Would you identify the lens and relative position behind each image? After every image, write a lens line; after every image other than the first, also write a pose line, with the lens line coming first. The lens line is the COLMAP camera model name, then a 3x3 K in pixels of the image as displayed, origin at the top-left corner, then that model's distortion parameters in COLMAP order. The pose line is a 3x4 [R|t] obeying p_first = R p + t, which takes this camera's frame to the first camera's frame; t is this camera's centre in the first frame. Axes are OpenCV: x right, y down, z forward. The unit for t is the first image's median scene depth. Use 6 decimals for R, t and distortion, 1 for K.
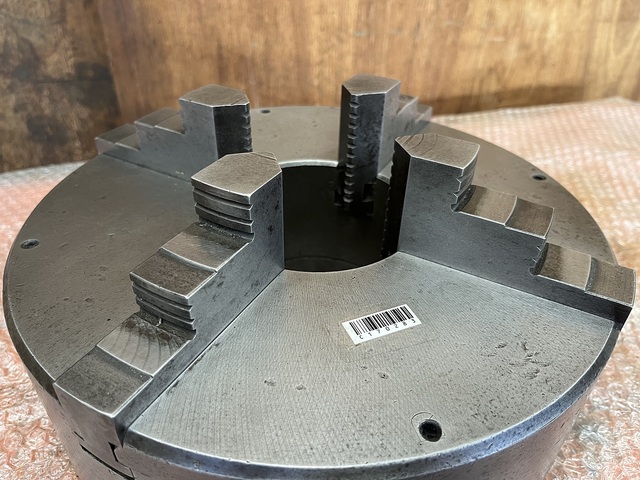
lens RADIAL K [[502.9, 0, 320.0], [0, 502.9, 240.0], [0, 0, 1]] dist [0.061455, -0.128857]
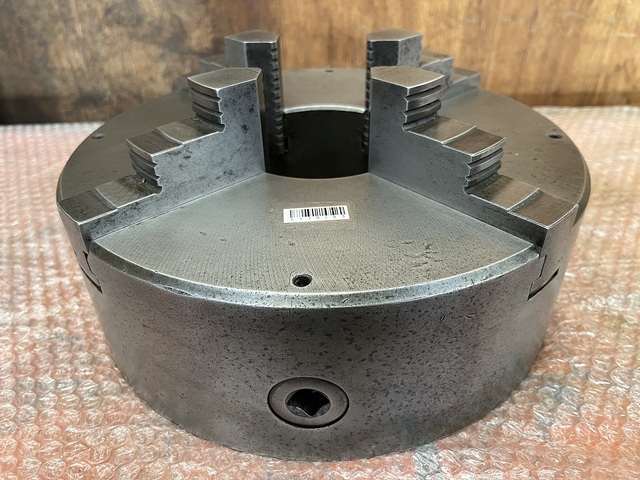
lens RADIAL K [[502.9, 0, 320.0], [0, 502.9, 240.0], [0, 0, 1]] dist [0.061455, -0.128857]
pose [[0.944981, 0.145334, -0.293069, 0.308633], [-0.152096, 0.988366, -0.000289, 0.143195], [0.289617, 0.044847, 0.956091, -0.068995]]
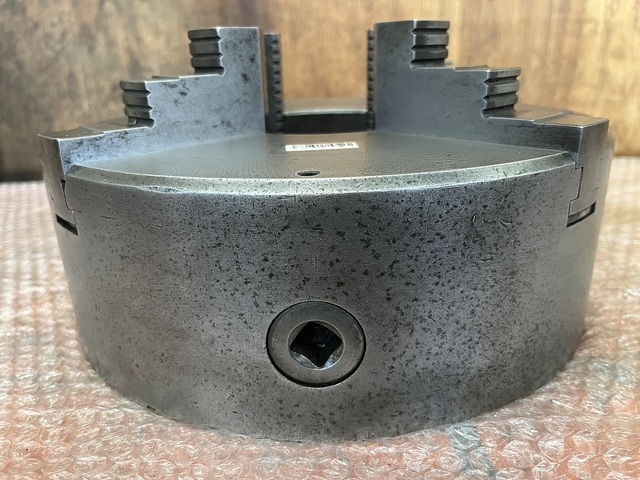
lens RADIAL K [[508.2, 0, 317.6], [0, 508.2, 235.4], [0, 0, 1]] dist [0.046539, -0.120861]
pose [[0.947215, 0.056926, -0.315505, 0.297095], [-0.140050, 0.958718, -0.247479, 0.391132], [0.288393, 0.278602, 0.916084, 0.044106]]
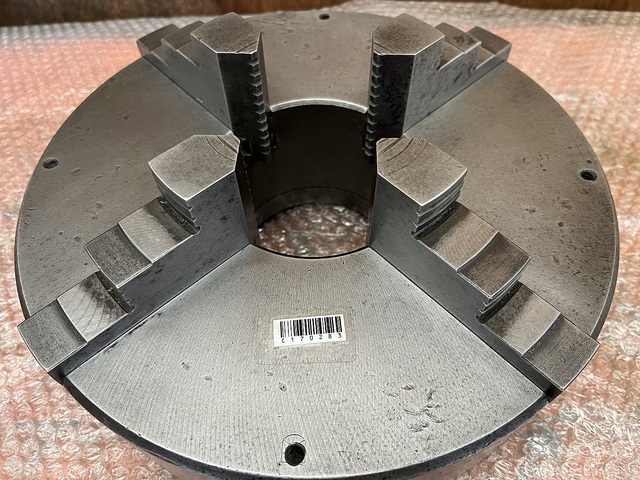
lens RADIAL K [[502.9, 0, 320.0], [0, 502.9, 240.0], [0, 0, 1]] dist [0.061455, -0.128857]
pose [[0.948171, 0.239104, -0.209289, 0.204483], [-0.155403, 0.923419, 0.350923, -0.244121], [0.277169, -0.300211, 0.912716, 0.066408]]
